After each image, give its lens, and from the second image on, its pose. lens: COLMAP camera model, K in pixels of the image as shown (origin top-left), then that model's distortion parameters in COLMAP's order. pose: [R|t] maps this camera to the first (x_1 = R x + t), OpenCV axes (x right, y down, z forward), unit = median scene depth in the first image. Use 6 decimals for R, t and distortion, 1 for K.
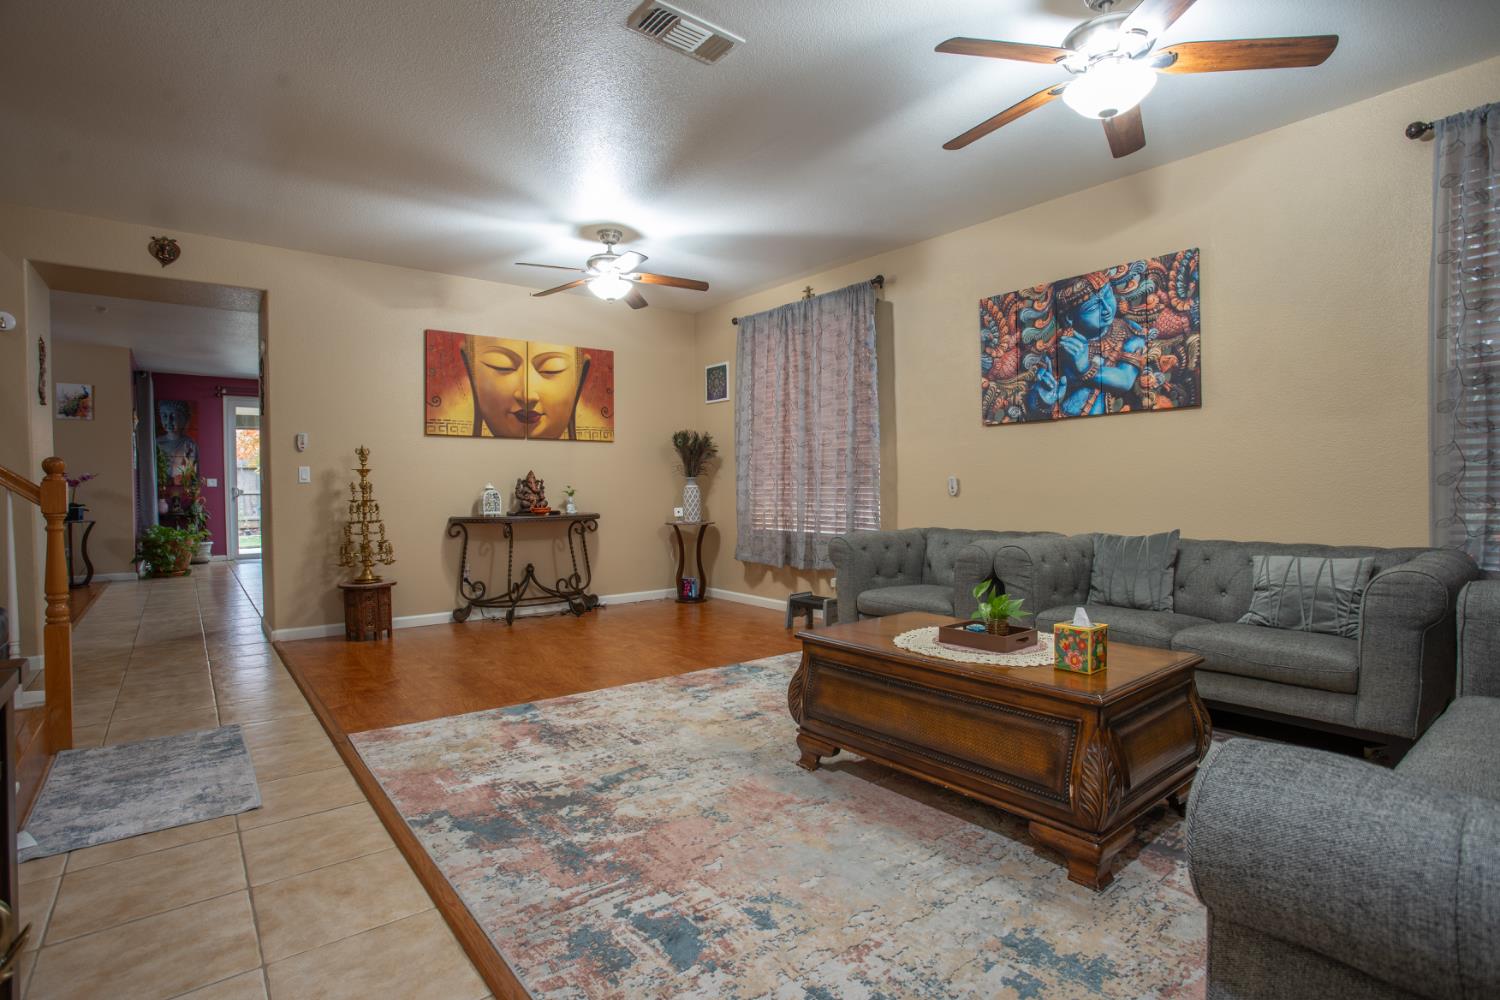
lens RADIAL K [[736.7, 0, 745.9], [0, 736.7, 501.2], [0, 0, 1]] dist [-0.068451, 0.027872]
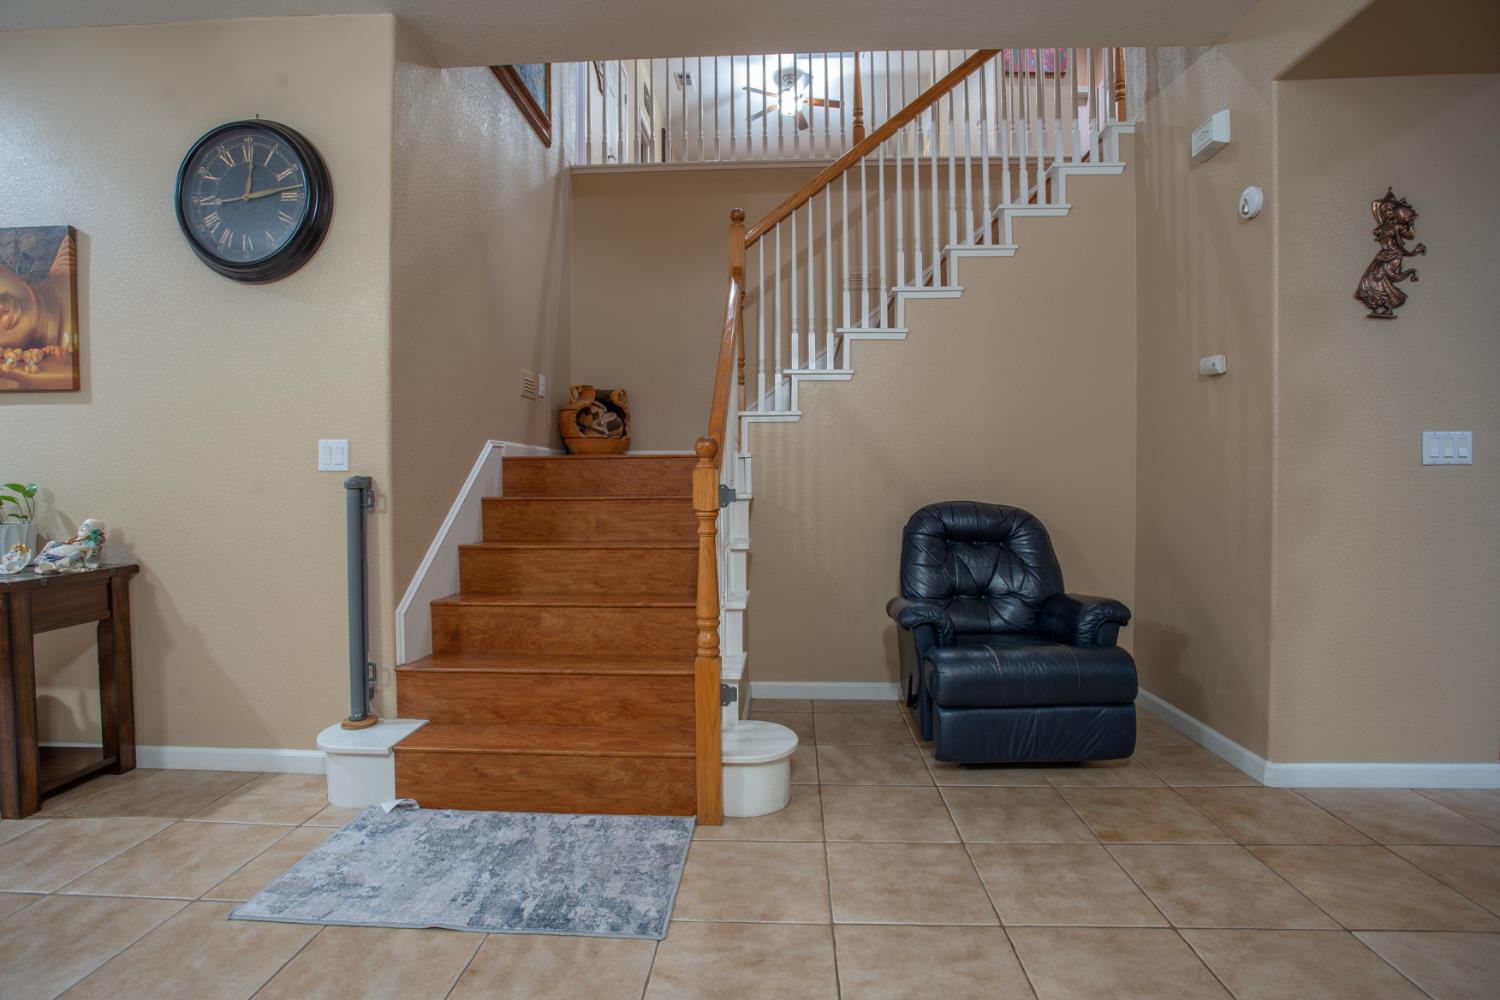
lens RADIAL K [[738.3, 0, 750.0], [0, 738.3, 500.0], [0, 0, 1]] dist [-0.083317, 0.048792]
pose [[-0.667192, 0.026442, -0.744416, -0.464919], [-0.005585, 0.999164, 0.040496, -0.028864], [0.744864, 0.031177, -0.666487, 1.717232]]
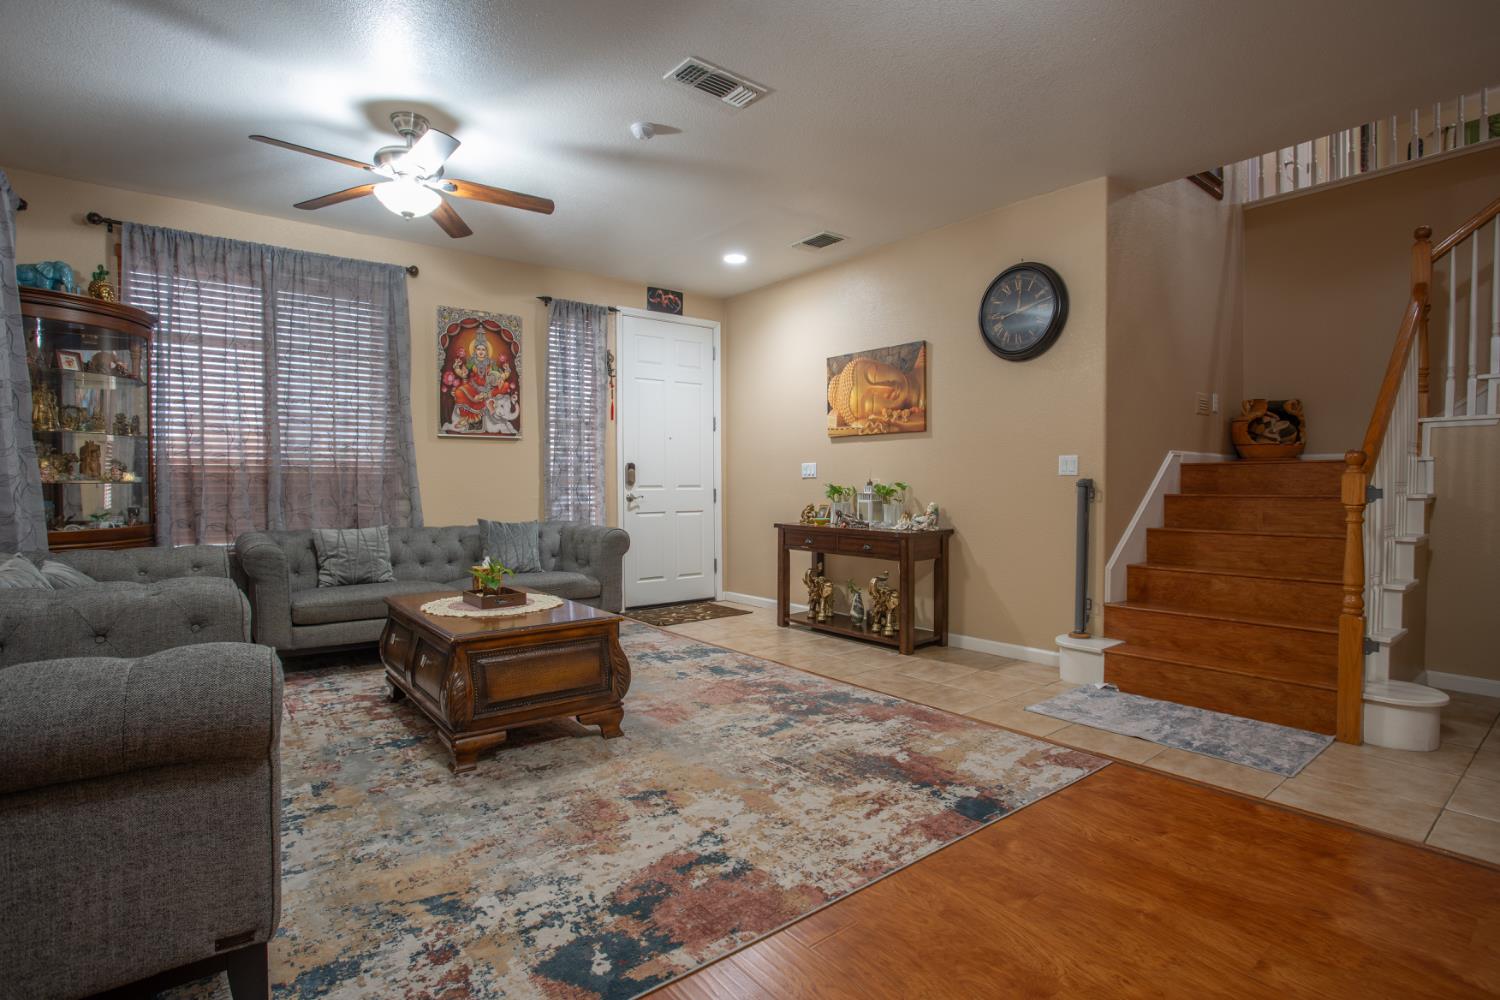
lens RADIAL K [[736.7, 0, 745.9], [0, 736.7, 501.2], [0, 0, 1]] dist [-0.068451, 0.027872]
pose [[-0.999940, 0.006518, 0.008788, -0.135804], [0.006872, 0.999140, 0.040890, -0.038454], [-0.008514, 0.040948, -0.999125, 2.219049]]
